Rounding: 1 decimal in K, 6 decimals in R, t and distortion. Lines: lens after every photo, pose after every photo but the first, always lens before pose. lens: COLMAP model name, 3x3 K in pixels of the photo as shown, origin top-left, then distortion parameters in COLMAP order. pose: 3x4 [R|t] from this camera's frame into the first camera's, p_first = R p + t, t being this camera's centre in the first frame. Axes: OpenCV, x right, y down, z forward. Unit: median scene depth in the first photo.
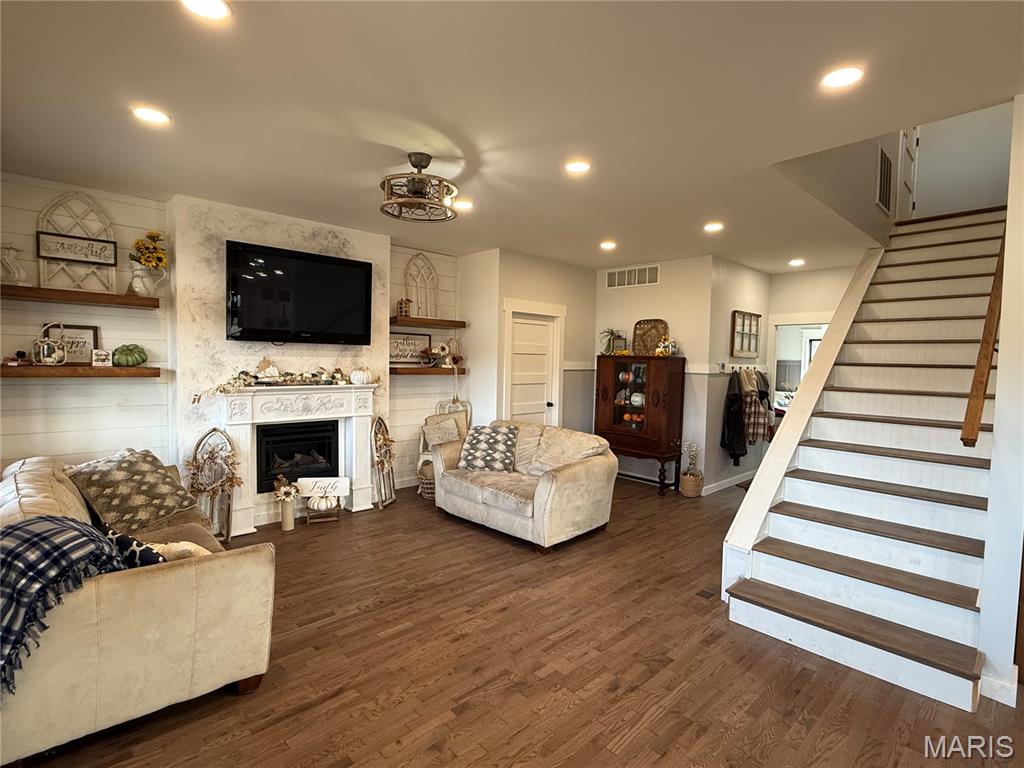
lens RADIAL K [[506.2, 0, 513.1], [0, 506.2, 387.6], [0, 0, 1]] dist [0.000632, -0.000030]
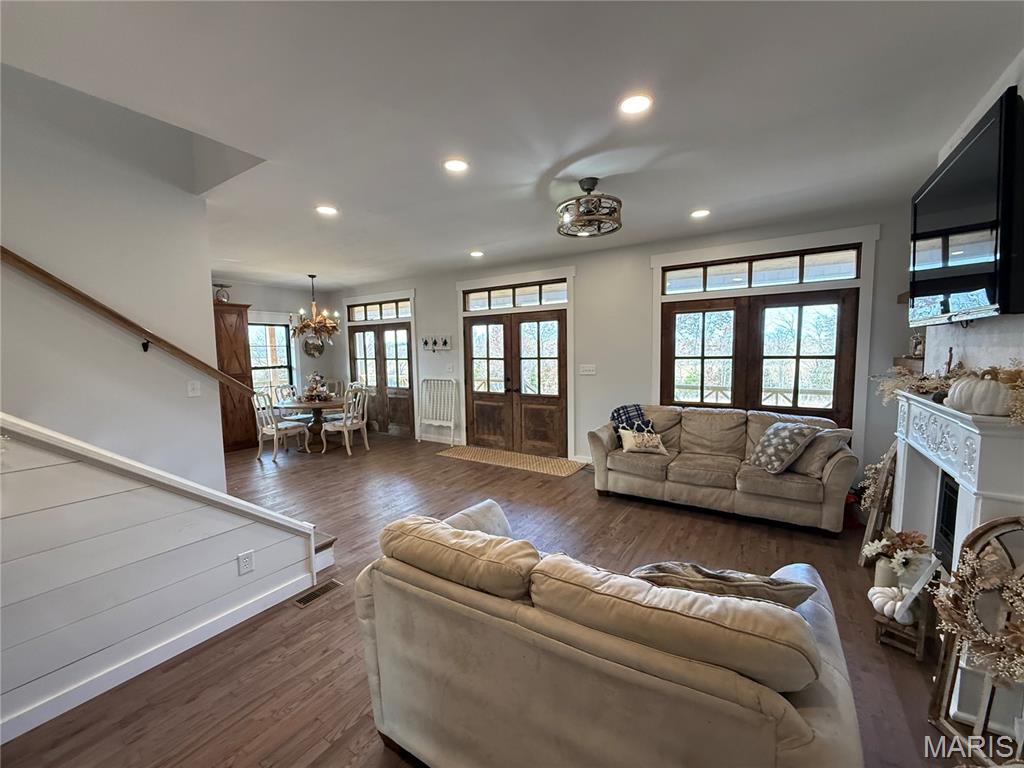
lens RADIAL K [[408.8, 0, 512.0], [0, 408.8, 384.0], [0, 0, 1]] dist [0.000834, 0.000066]
pose [[-0.973350, 0.014333, -0.228875, 0.154814], [-0.016423, 0.991126, 0.131909, -0.074468], [0.228735, 0.132152, -0.964477, 1.372074]]
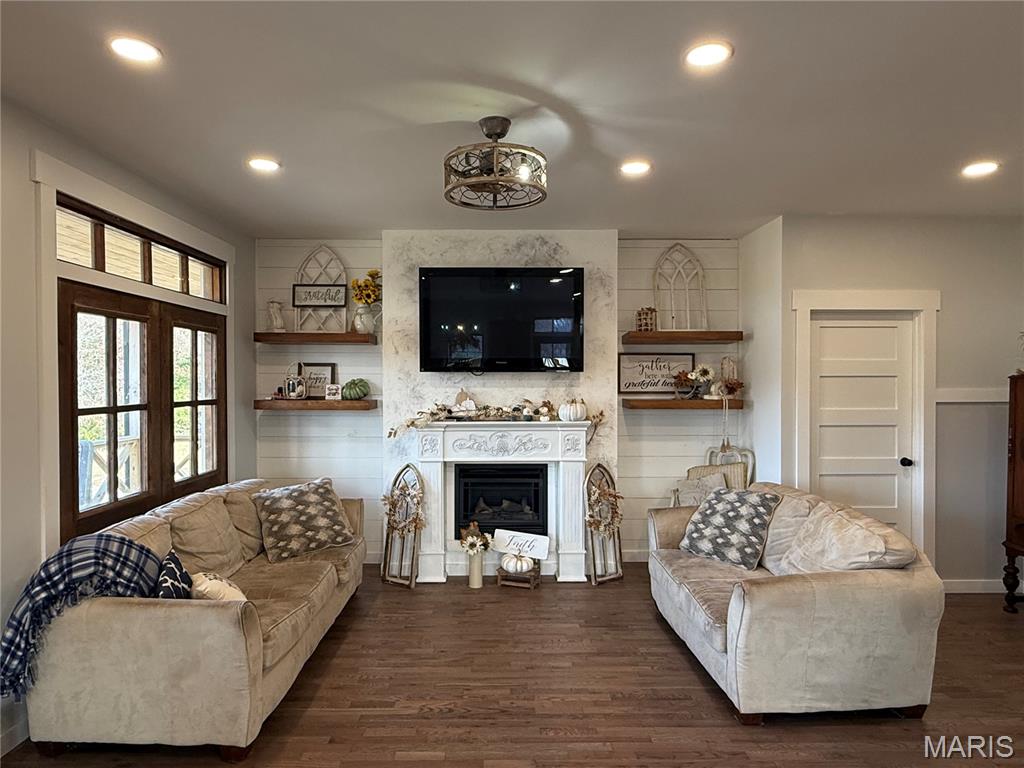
lens RADIAL K [[606.4, 0, 510.8], [0, 606.4, 386.8], [0, 0, 1]] dist [-0.002968, 0.001453]
pose [[0.735910, -0.012810, -0.676959, 0.306365], [-0.021974, 0.998842, -0.042788, -0.019325], [0.676723, 0.046364, 0.734776, 0.261913]]
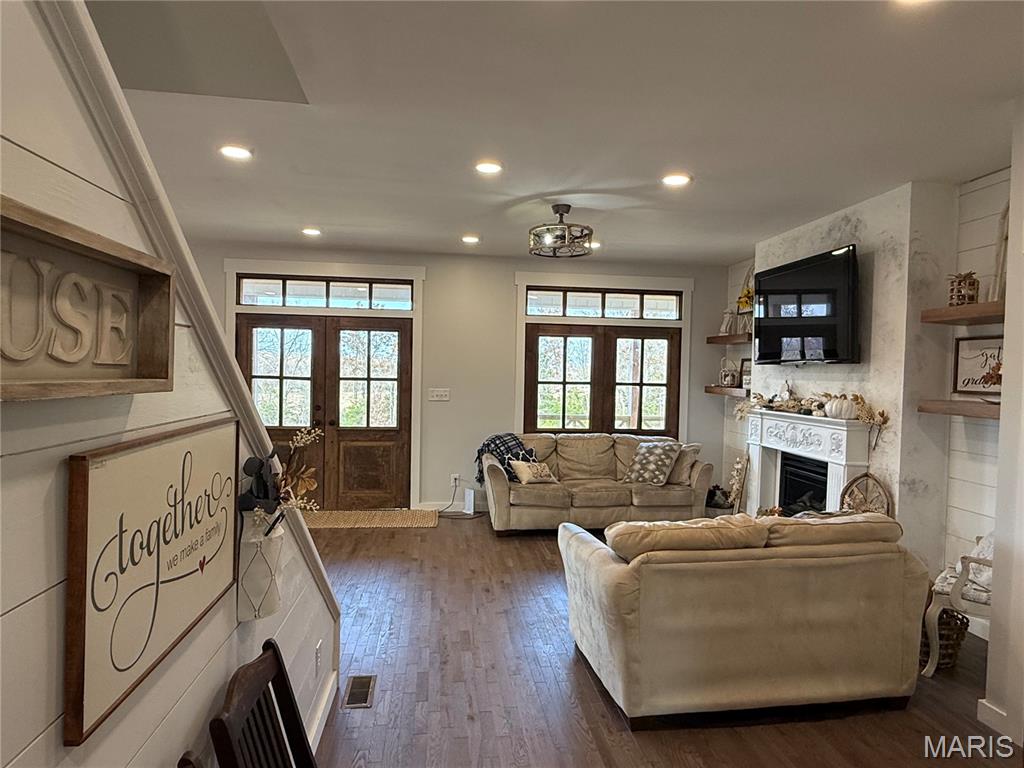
lens RADIAL K [[606.4, 0, 510.8], [0, 606.4, 386.8], [0, 0, 1]] dist [-0.002968, 0.001453]
pose [[-0.594486, -0.012145, -0.804014, 0.733729], [-0.079117, 0.995918, 0.043455, -0.057356], [0.800204, 0.089445, -0.593020, 1.262637]]
